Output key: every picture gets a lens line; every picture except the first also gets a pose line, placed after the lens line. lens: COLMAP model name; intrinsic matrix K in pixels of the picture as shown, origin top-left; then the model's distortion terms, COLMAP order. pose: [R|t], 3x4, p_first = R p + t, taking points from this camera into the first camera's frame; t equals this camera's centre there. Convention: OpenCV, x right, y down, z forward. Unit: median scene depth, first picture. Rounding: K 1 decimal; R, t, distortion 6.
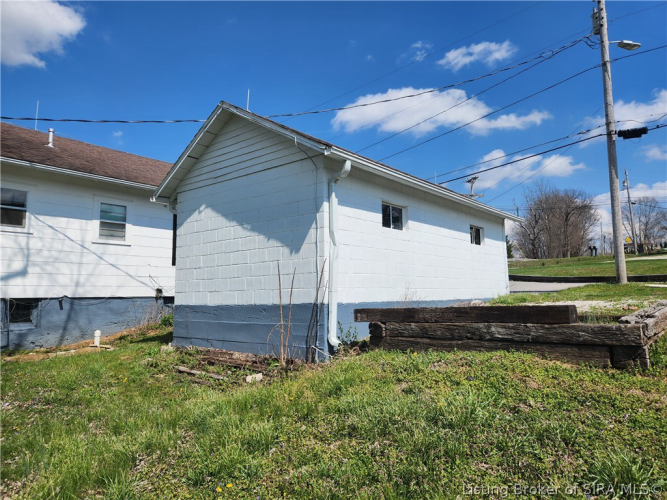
lens RADIAL K [[450.9, 0, 334.6], [0, 450.9, 251.9], [0, 0, 1]] dist [0.039662, -0.003727]
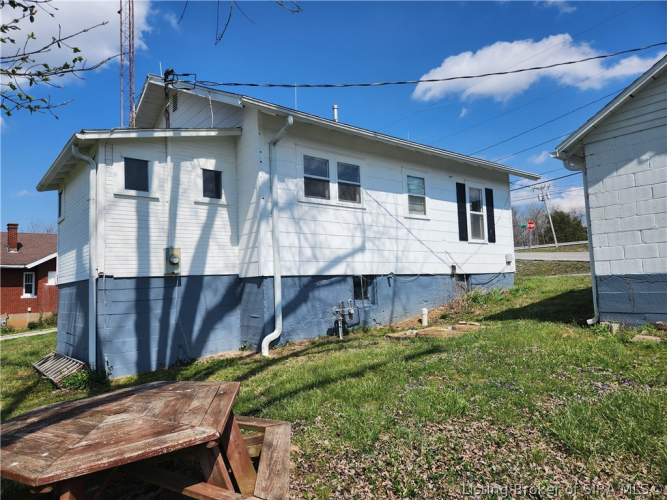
lens RADIAL K [[450.9, 0, 332.3], [0, 450.9, 249.9], [0, 0, 1]] dist [0.039662, -0.003727]
pose [[0.976839, -0.034105, -0.211240, -0.511305], [0.038595, 0.999107, 0.017167, 0.027813], [0.210466, -0.024922, 0.977283, 0.042066]]
